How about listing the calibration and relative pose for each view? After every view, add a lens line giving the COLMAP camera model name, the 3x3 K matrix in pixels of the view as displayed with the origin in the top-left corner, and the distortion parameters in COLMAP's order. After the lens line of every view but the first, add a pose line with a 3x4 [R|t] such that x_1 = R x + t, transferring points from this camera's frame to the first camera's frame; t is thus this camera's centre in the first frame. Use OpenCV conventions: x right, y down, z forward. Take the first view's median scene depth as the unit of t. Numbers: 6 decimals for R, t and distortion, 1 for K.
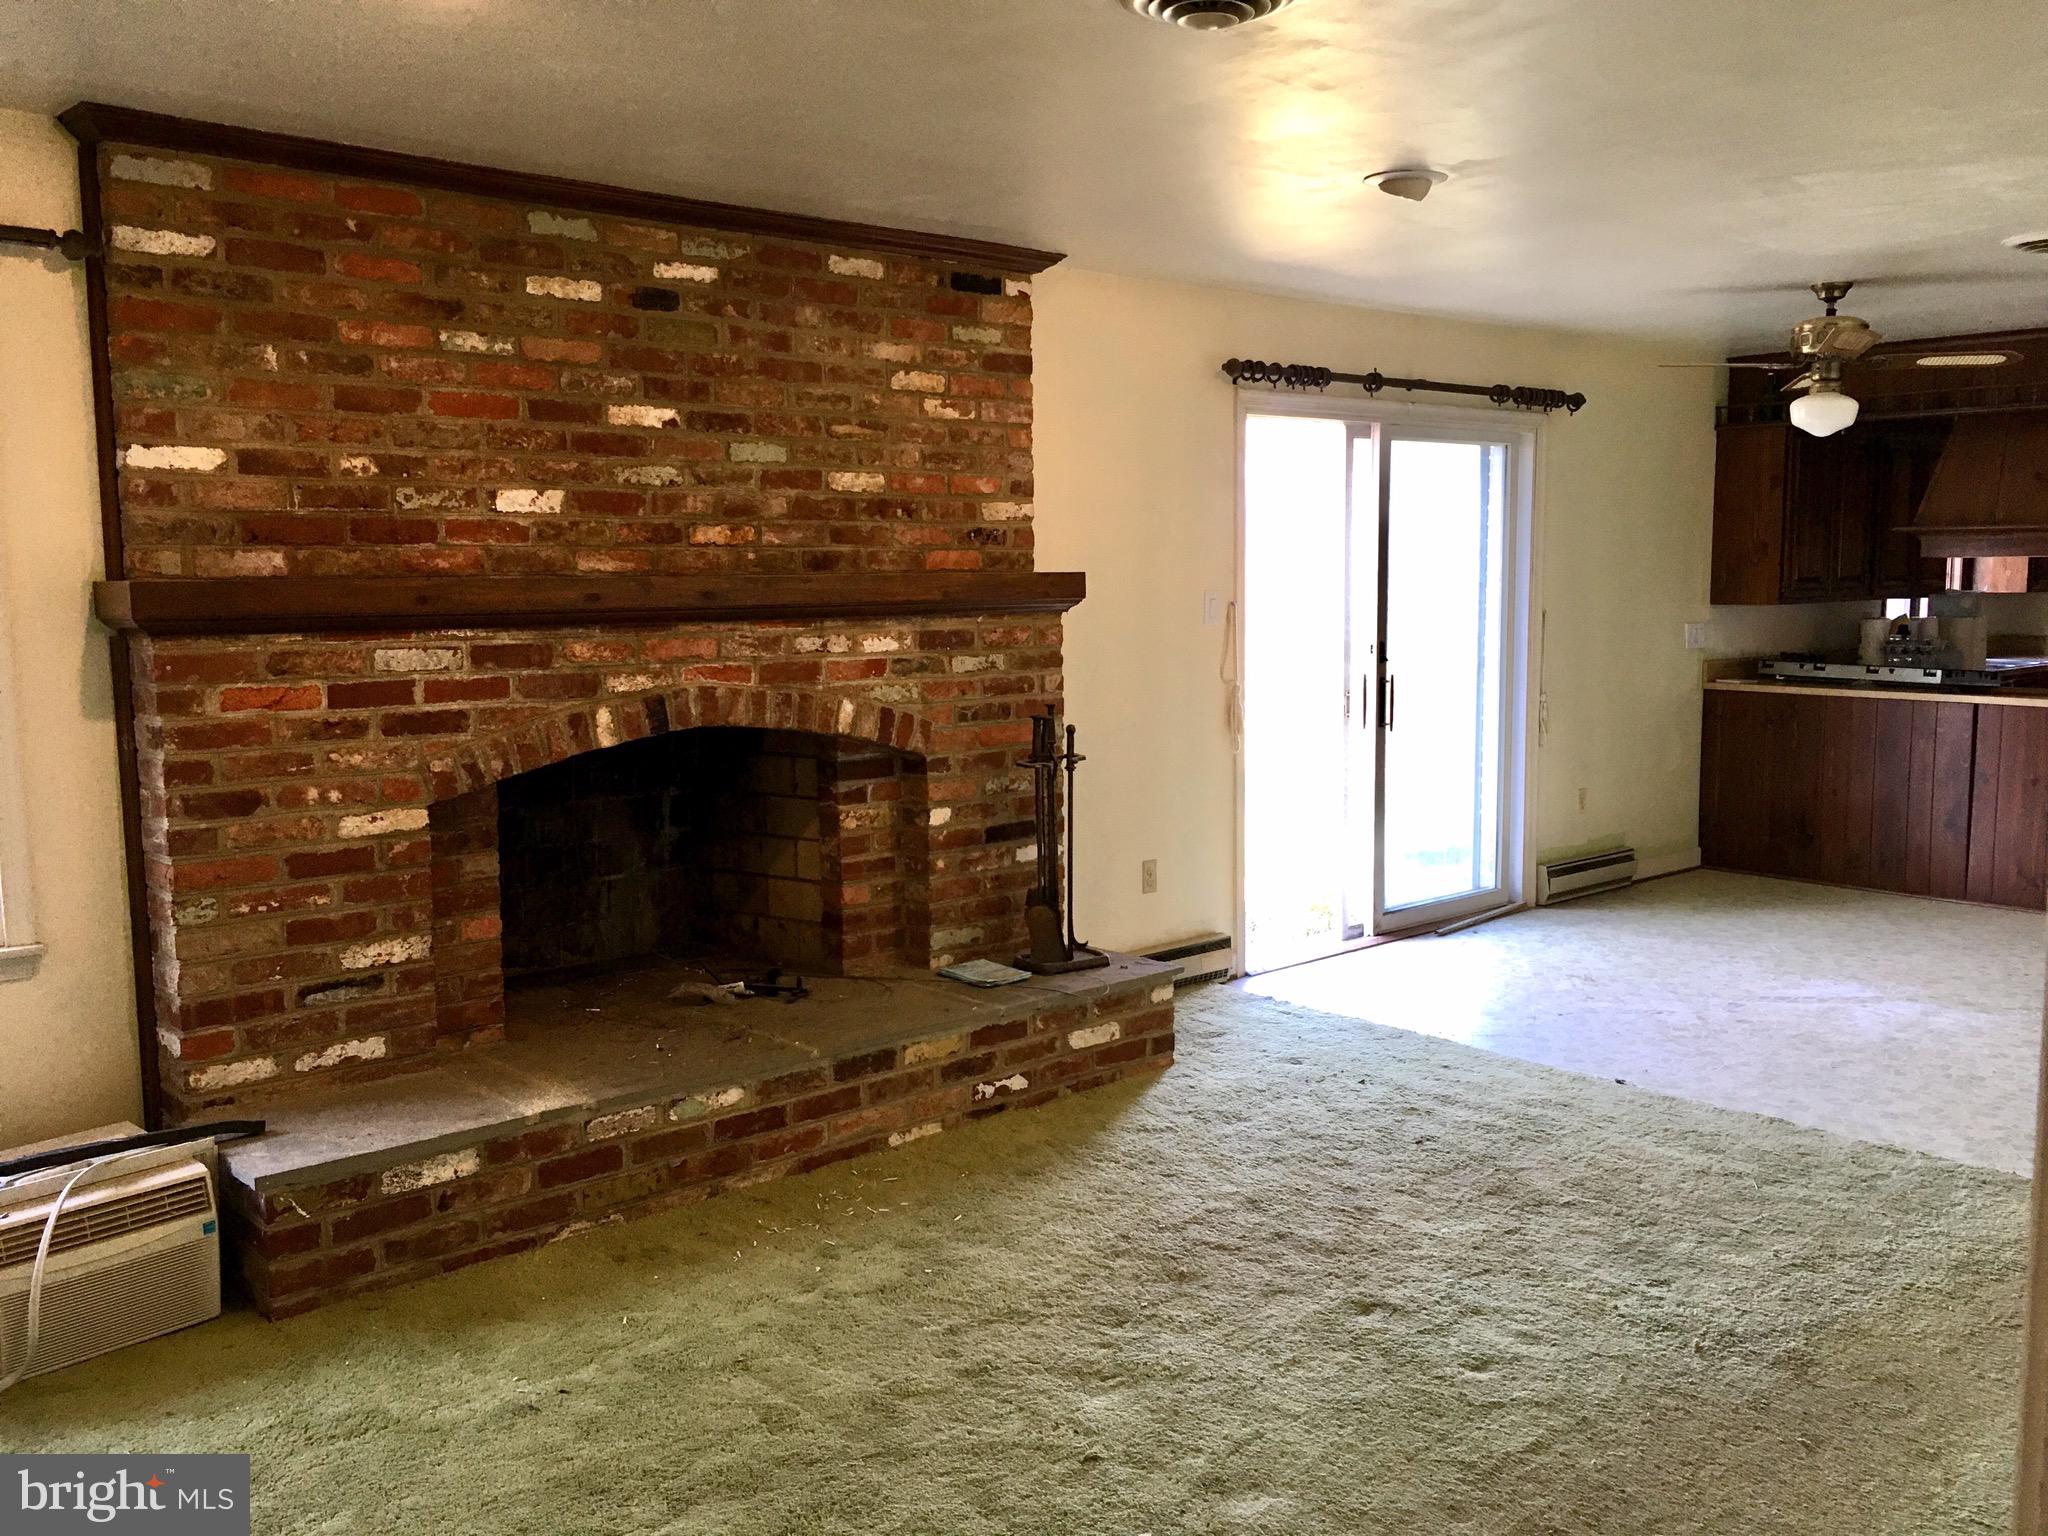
lens RADIAL K [[1739.9, 0, 1020.9], [0, 1739.9, 772.5], [0, 0, 1]] dist [0.081409, -0.097336]
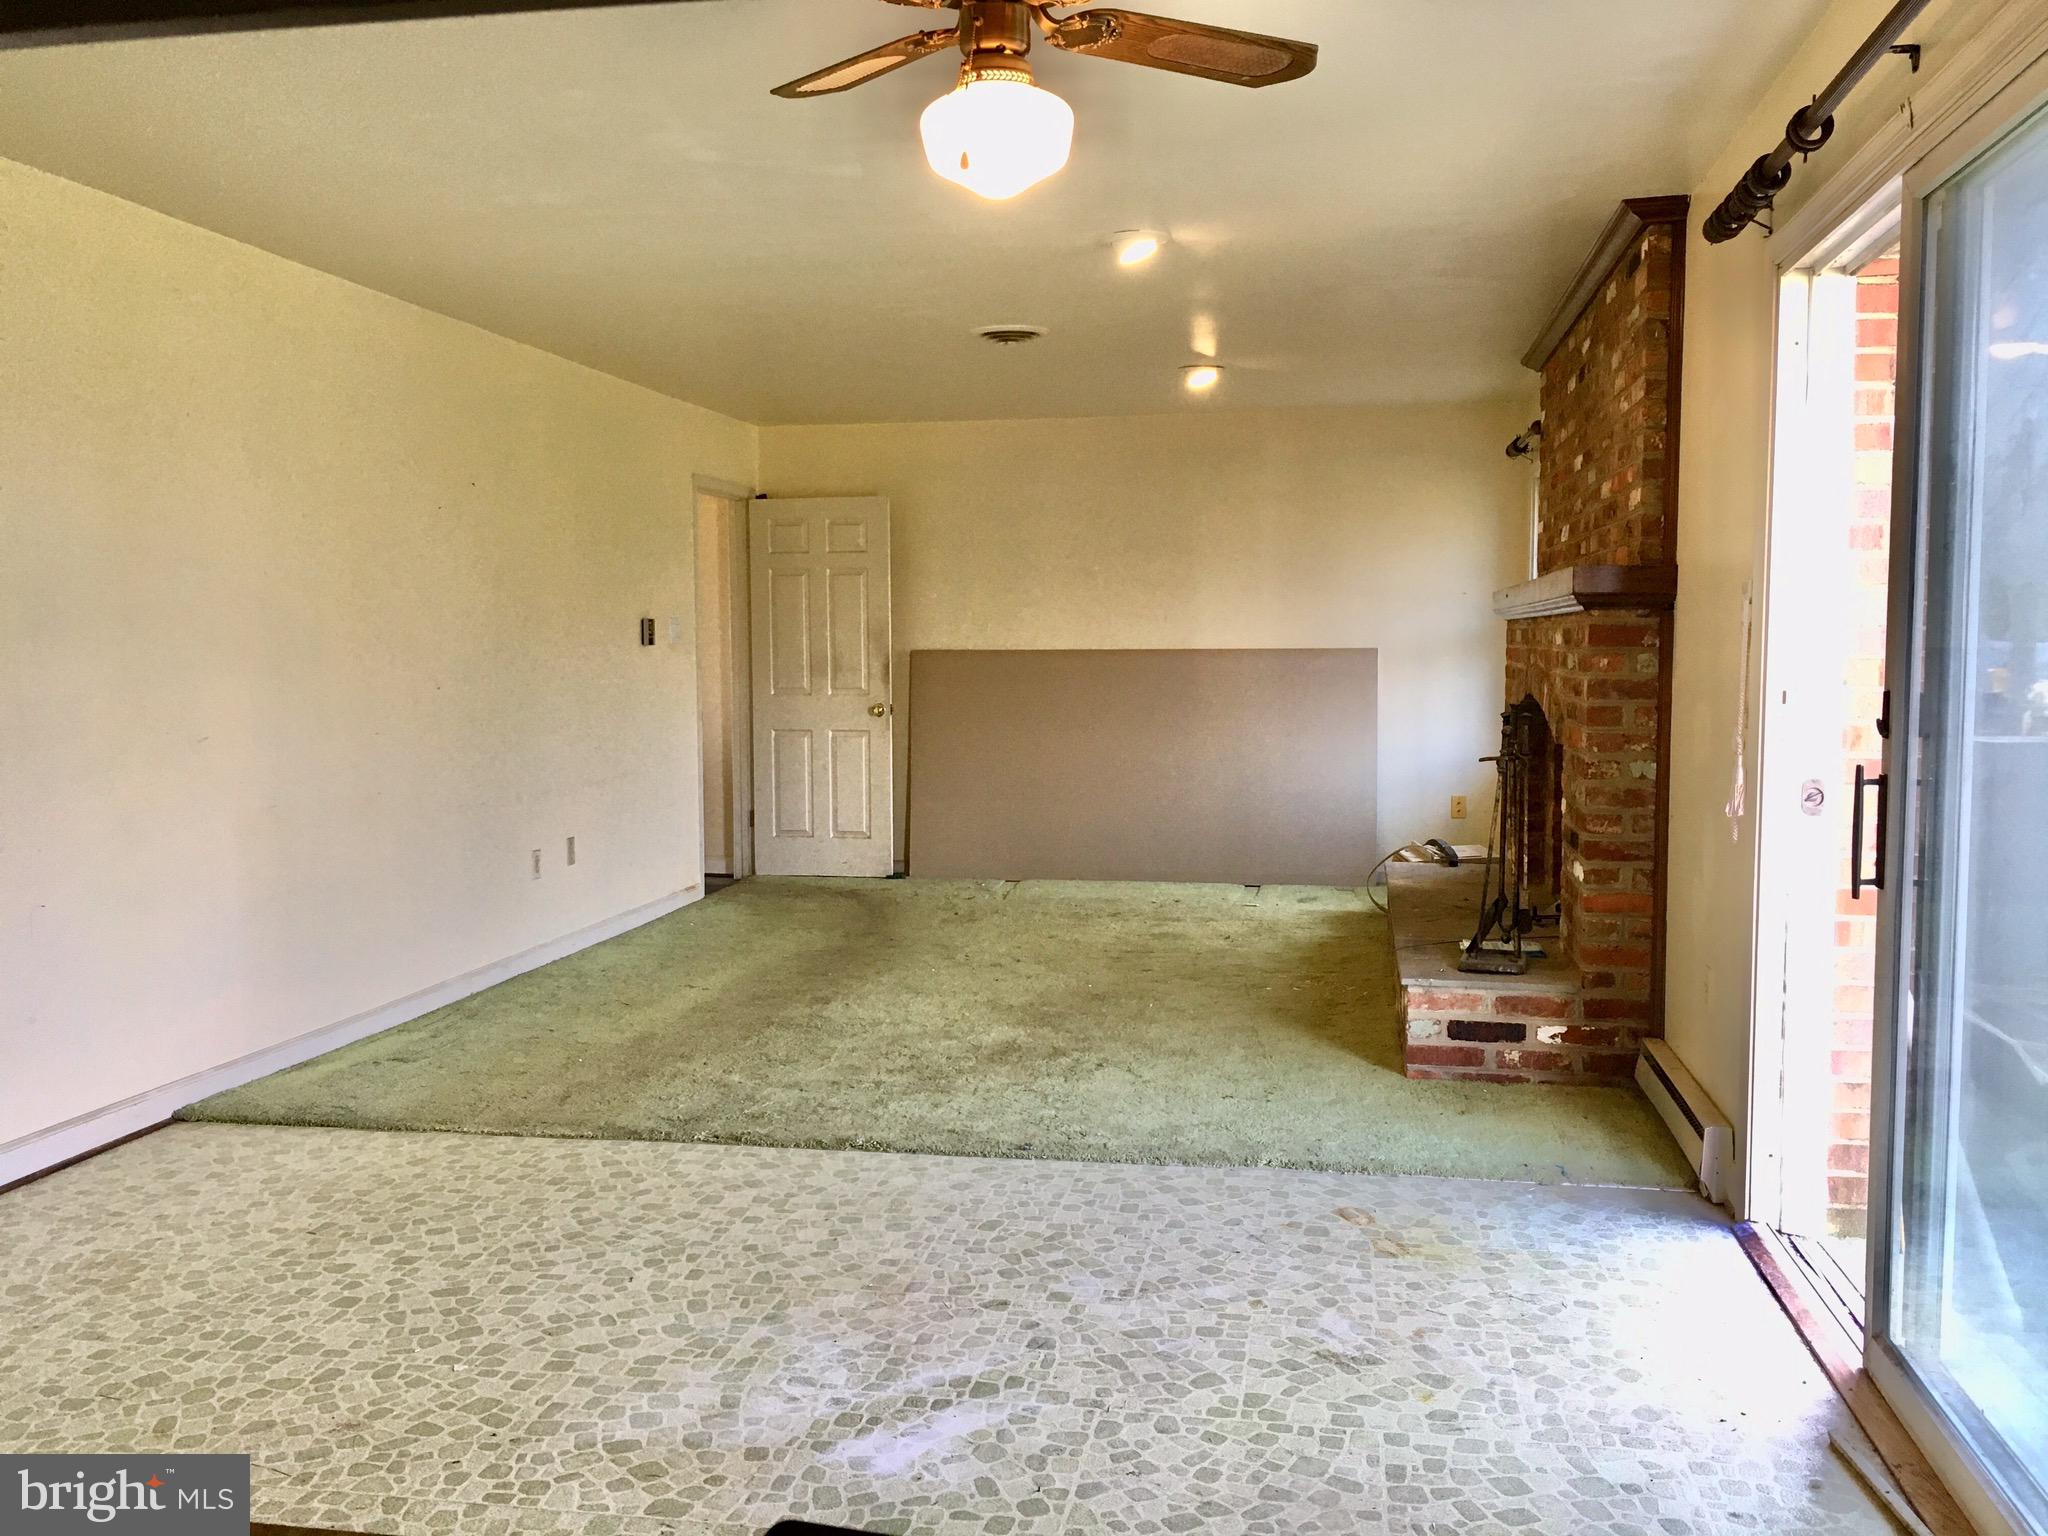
lens RADIAL K [[1739.9, 0, 1020.9], [0, 1739.9, 772.5], [0, 0, 1]] dist [0.081409, -0.097336]
pose [[-0.788683, 0.058087, -0.612050, 0.808415], [-0.059208, 0.983723, 0.169656, -0.145037], [0.611942, 0.170043, -0.772406, 1.532006]]
